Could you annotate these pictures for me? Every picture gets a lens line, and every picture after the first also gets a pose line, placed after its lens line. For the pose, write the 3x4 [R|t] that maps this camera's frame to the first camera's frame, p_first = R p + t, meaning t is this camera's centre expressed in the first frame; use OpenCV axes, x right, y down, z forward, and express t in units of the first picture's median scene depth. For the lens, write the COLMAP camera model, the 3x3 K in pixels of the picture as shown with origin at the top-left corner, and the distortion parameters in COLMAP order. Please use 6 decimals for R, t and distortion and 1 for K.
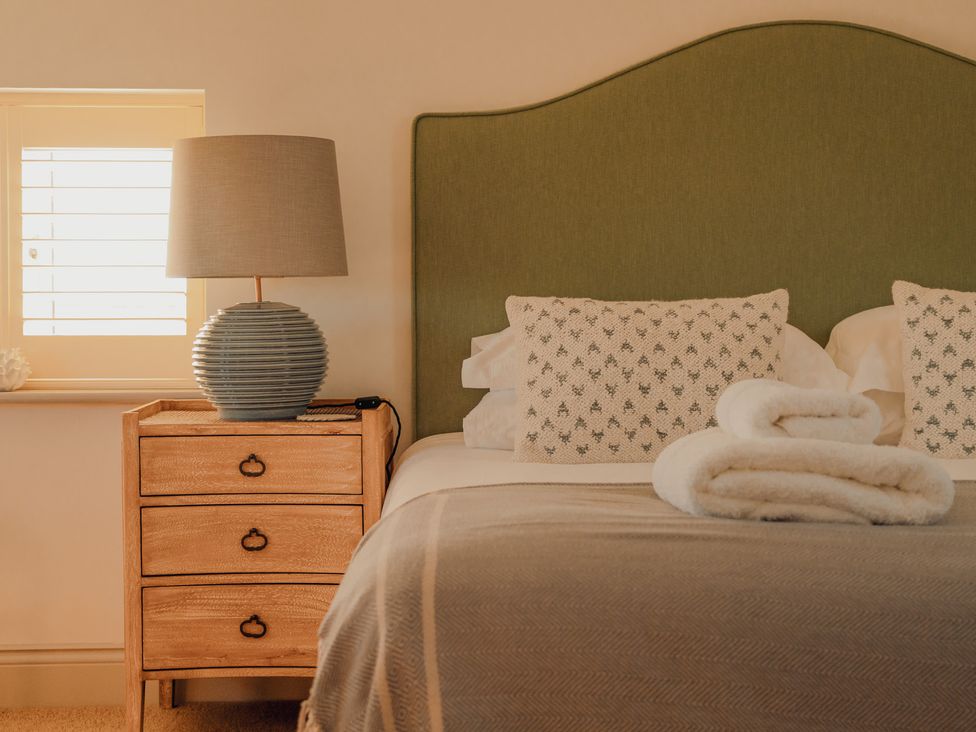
lens RADIAL K [[1794.9, 0, 486.8], [0, 1794.9, 398.2], [0, 0, 1]] dist [0.197133, 0.064747]
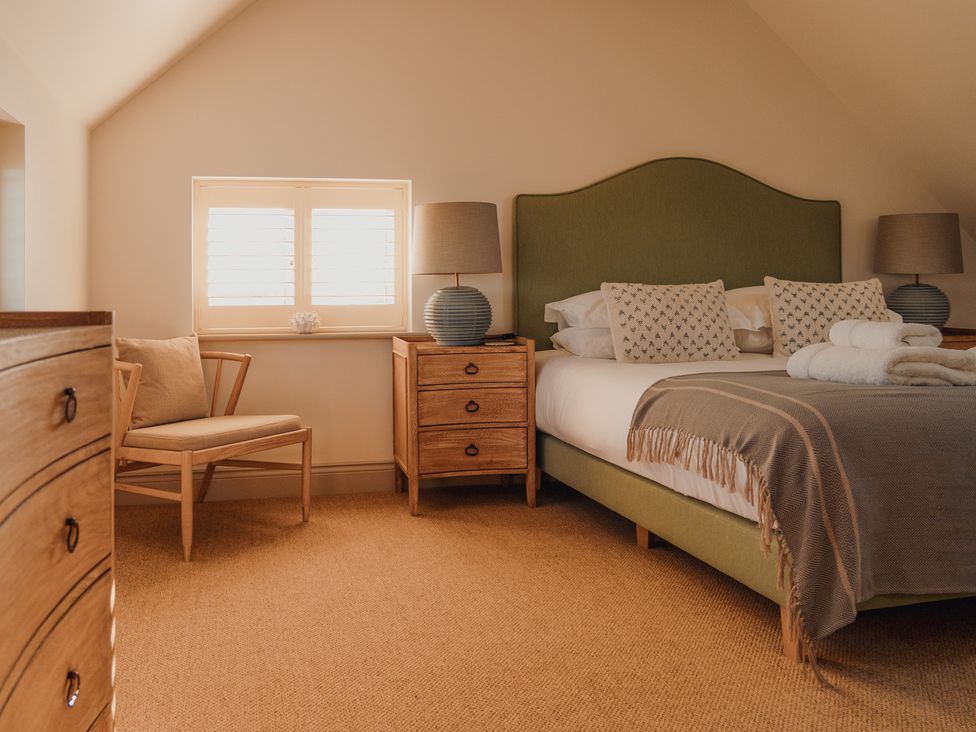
lens RADIAL K [[823.2, 0, 436.0], [0, 823.2, 326.1], [0, 0, 1]] dist [-0.050811, 0.002282]
pose [[0.974599, -0.011615, 0.223654, -0.375102], [0.014720, 0.999817, -0.012222, 0.001119], [-0.223471, 0.015203, 0.974592, 0.133358]]
